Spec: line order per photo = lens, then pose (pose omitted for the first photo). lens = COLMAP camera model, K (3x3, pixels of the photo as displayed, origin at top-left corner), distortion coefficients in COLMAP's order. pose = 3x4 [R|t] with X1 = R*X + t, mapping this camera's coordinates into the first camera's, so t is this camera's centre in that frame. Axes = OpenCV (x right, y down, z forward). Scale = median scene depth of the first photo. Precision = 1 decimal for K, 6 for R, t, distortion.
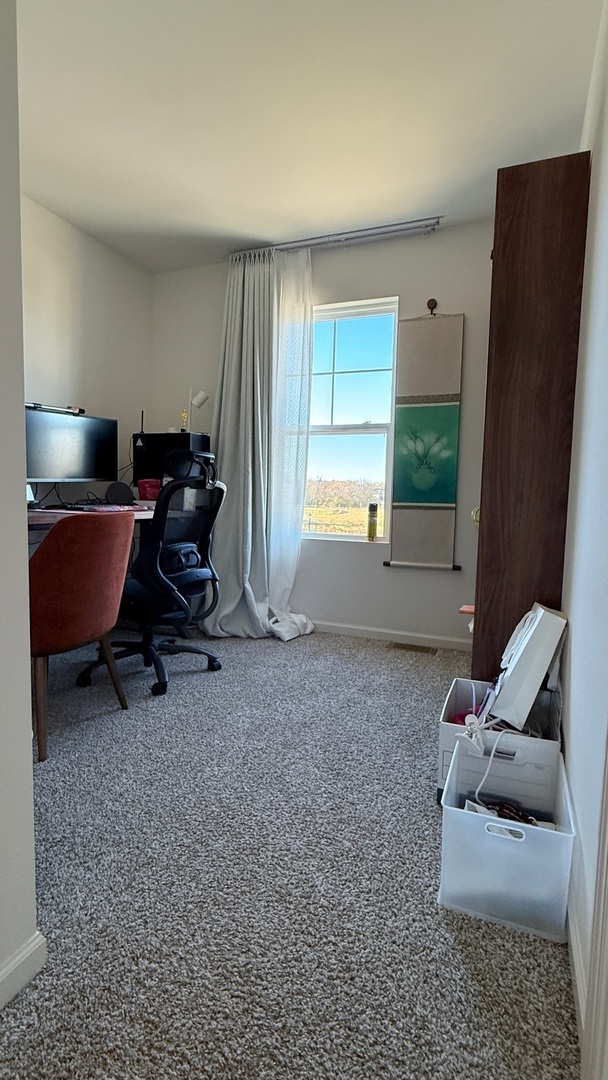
lens RADIAL K [[541.4, 0, 305.4], [0, 541.4, 542.3], [0, 0, 1]] dist [0.002926, -0.000077]
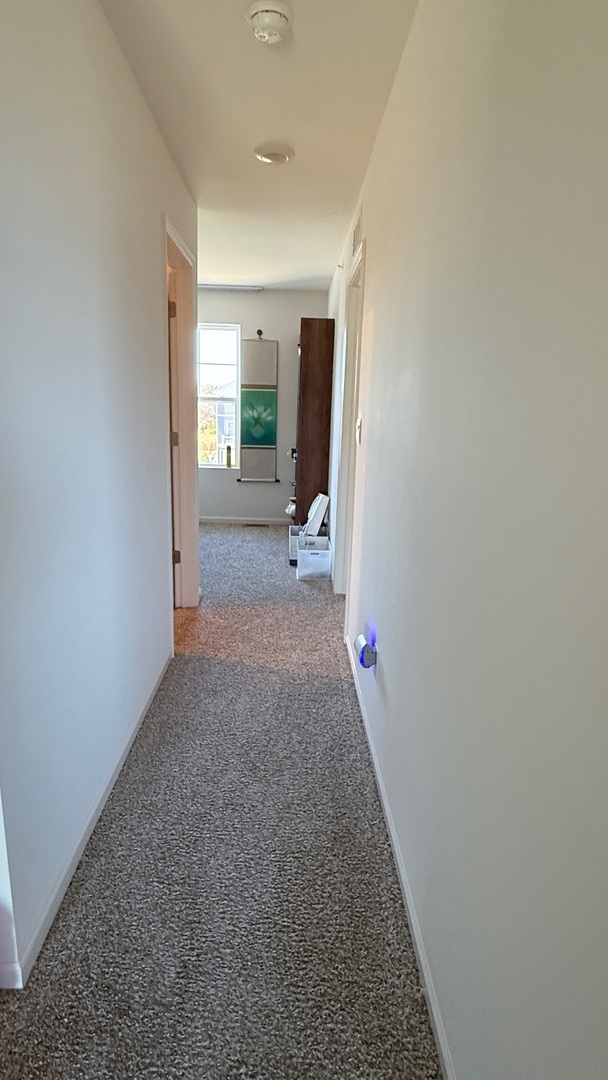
lens RADIAL K [[597.3, 0, 303.8], [0, 597.3, 539.5], [0, 0, 1]] dist [0.000298, 0.000005]
pose [[0.921441, -0.080164, 0.380158, -0.430165], [0.025706, 0.988917, 0.146224, -0.050865], [-0.387667, -0.124964, 0.913290, -0.927479]]
